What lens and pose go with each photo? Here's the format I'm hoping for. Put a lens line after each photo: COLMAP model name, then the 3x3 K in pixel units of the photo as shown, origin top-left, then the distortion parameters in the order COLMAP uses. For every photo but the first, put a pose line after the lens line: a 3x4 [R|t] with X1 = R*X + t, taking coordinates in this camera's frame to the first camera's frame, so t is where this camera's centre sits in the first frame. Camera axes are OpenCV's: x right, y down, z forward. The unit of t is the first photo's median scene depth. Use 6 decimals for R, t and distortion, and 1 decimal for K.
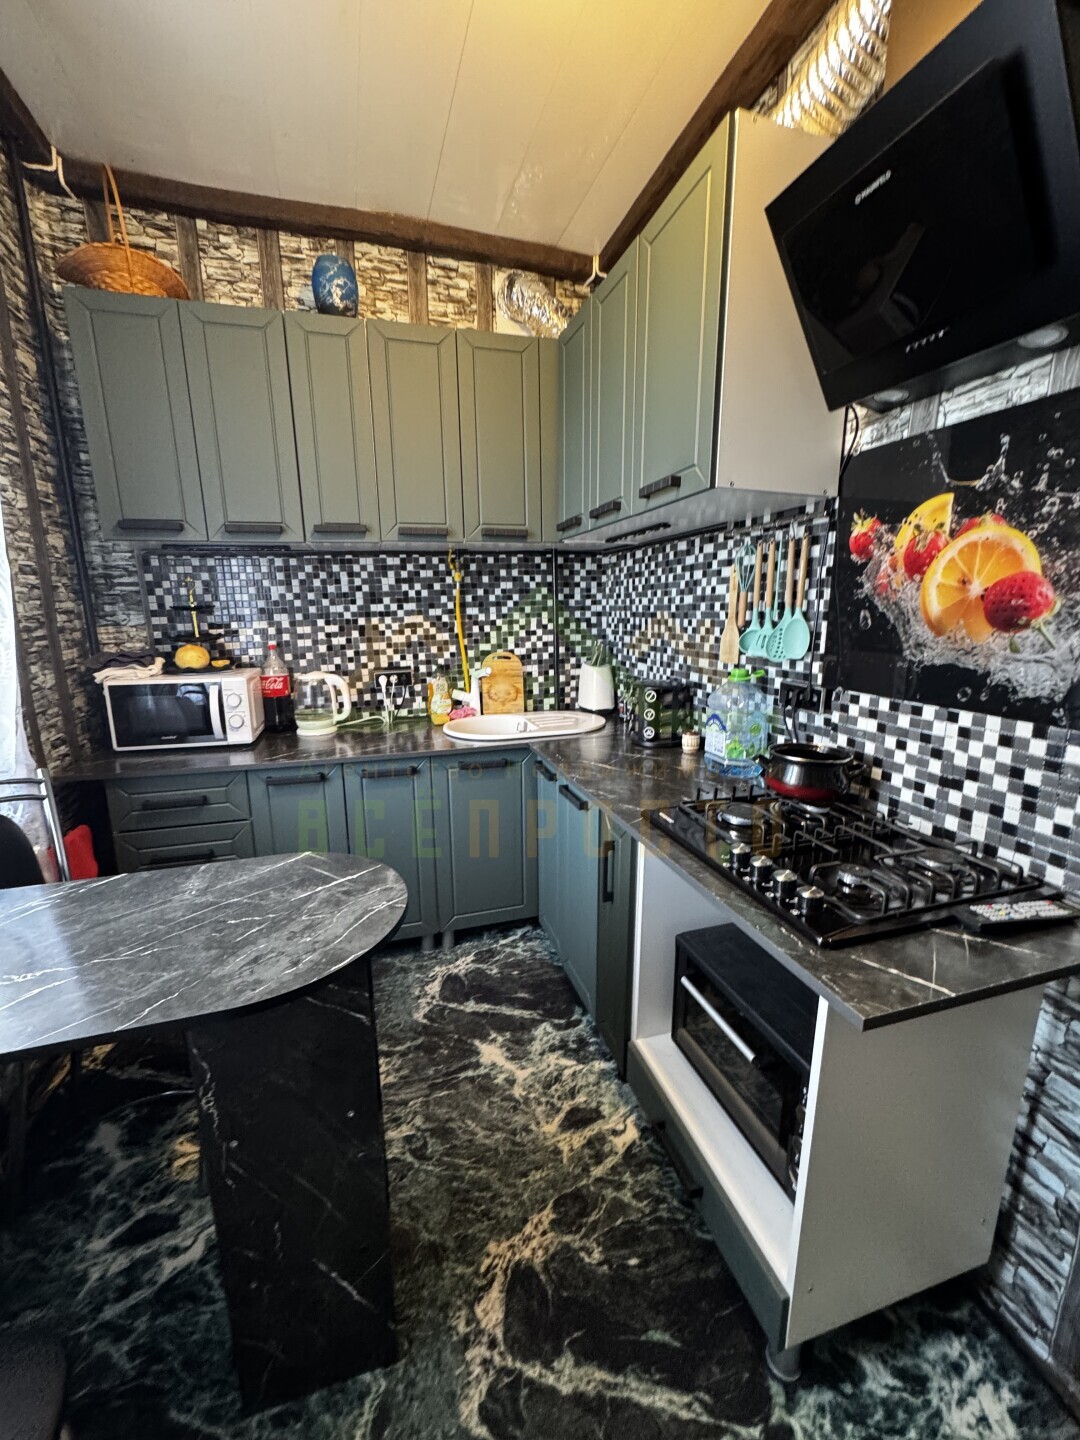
lens RADIAL K [[576.5, 0, 544.1], [0, 576.5, 717.8], [0, 0, 1]] dist [-0.005197, 0.001115]
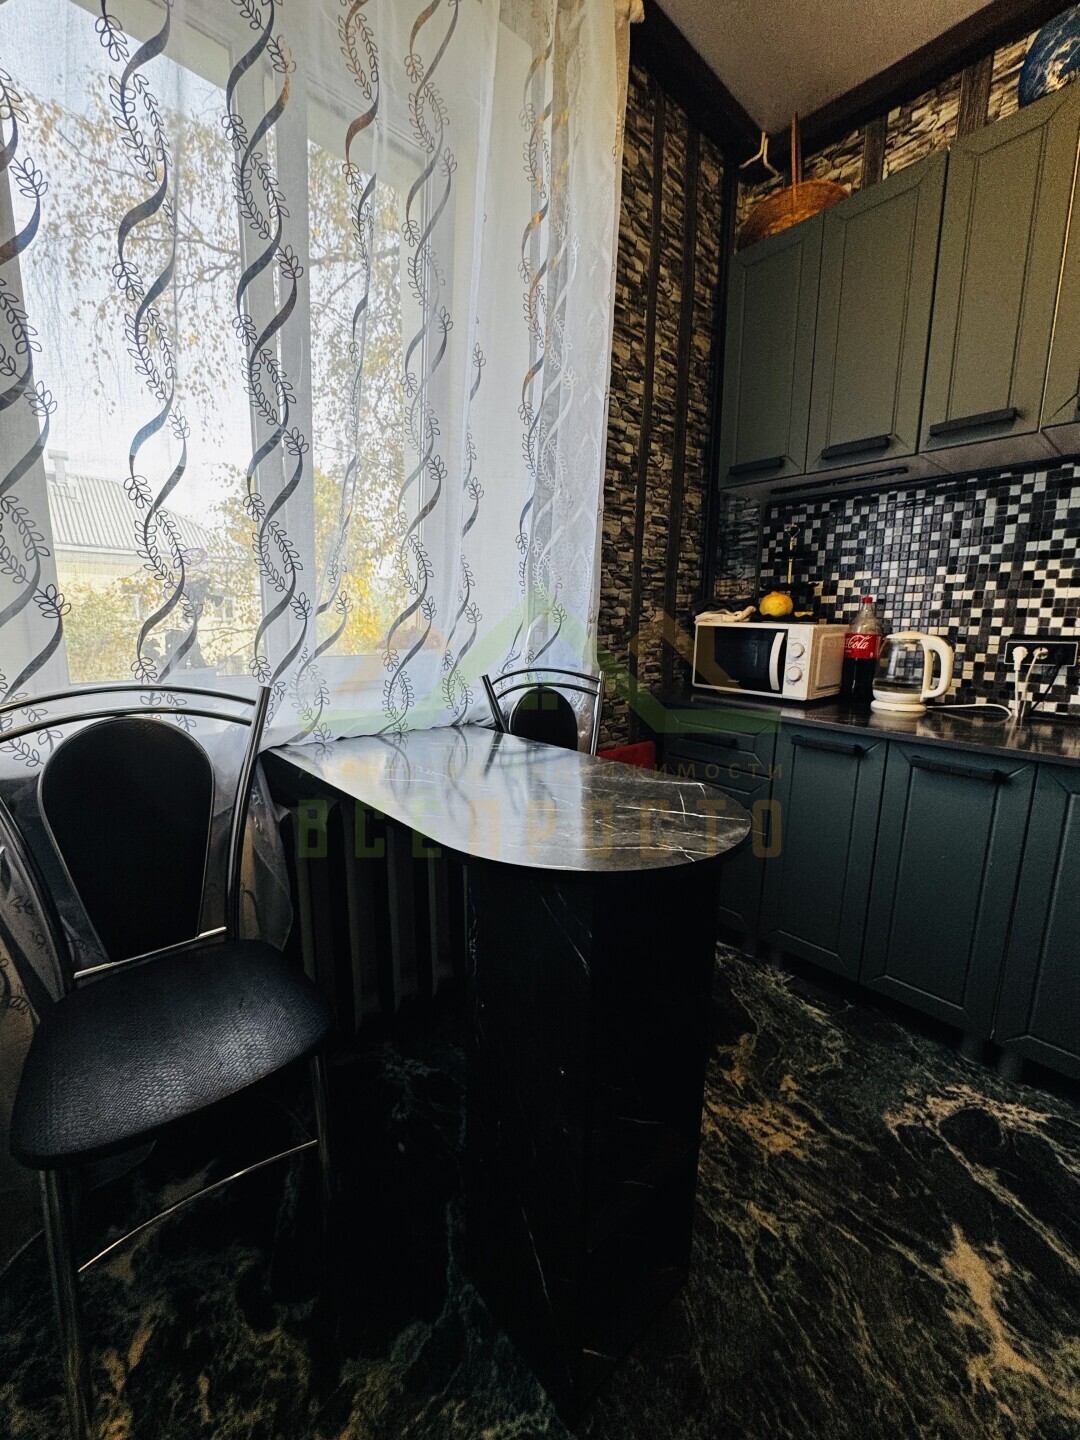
lens RADIAL K [[576.5, 0, 538.0], [0, 576.5, 718.4], [0, 0, 1]] dist [-0.005197, 0.001115]
pose [[0.416343, 0.174002, -0.892402, 0.114912], [-0.194198, 0.975885, 0.099678, 0.059239], [0.888226, 0.131802, 0.440094, 0.233846]]
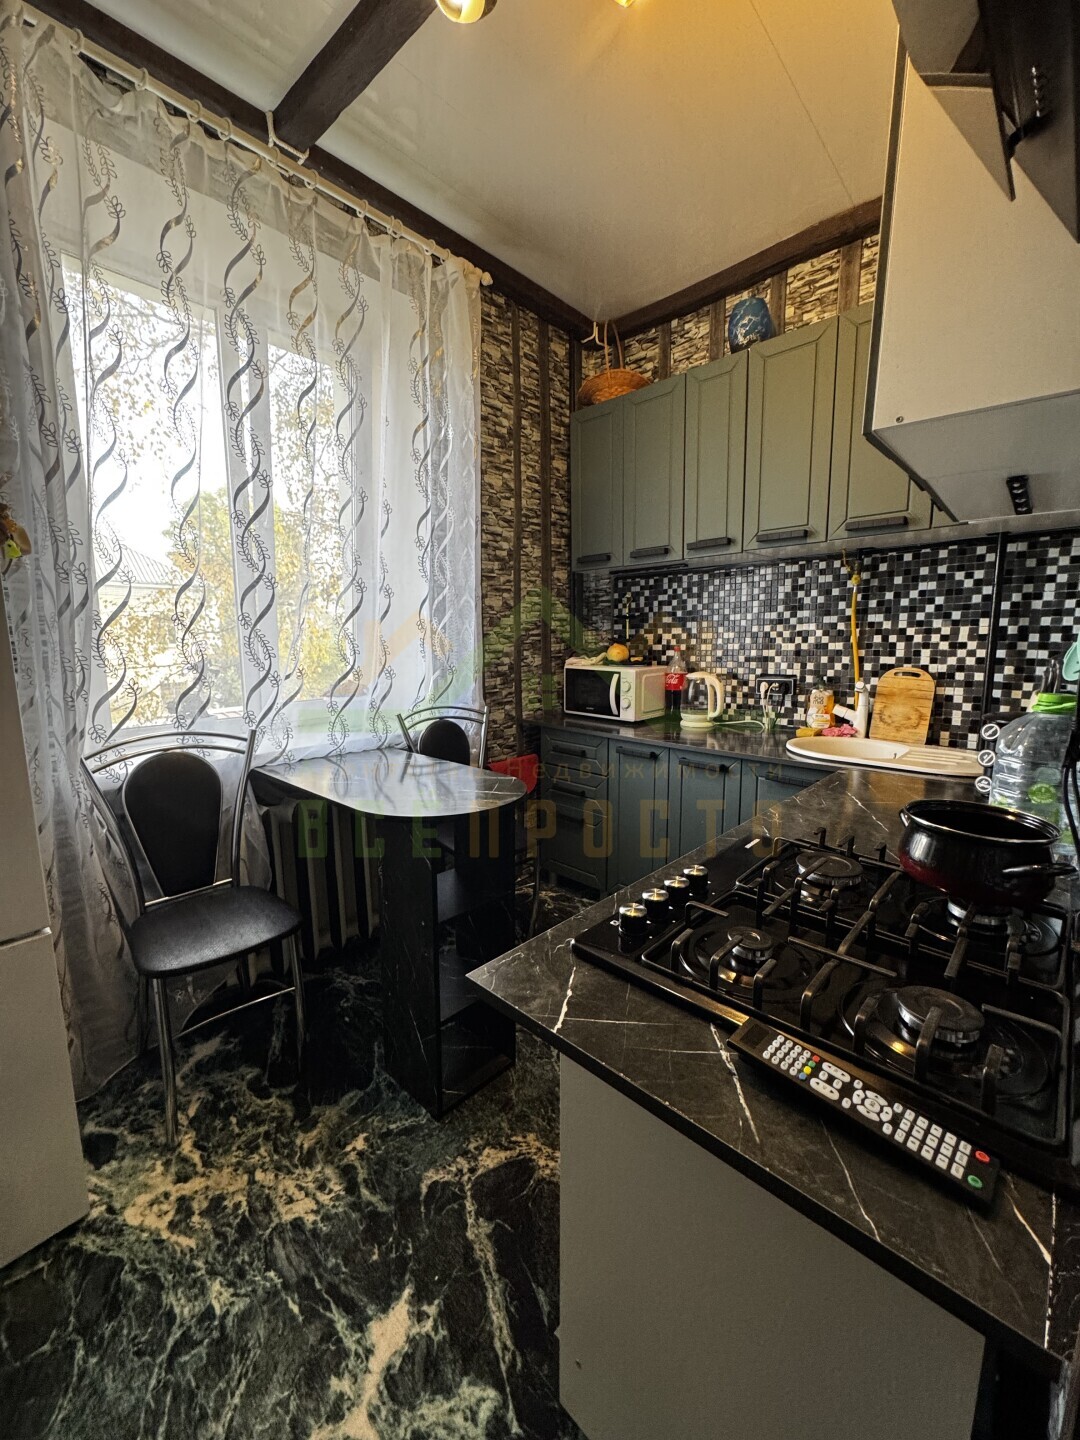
lens RADIAL K [[576.5, 0, 537.2], [0, 576.5, 716.6], [0, 0, 1]] dist [-0.005197, 0.001115]
pose [[0.487019, 0.131510, -0.863434, 0.462446], [-0.167352, 0.984332, 0.055529, -0.002481], [0.857208, 0.117454, 0.501397, 0.173117]]
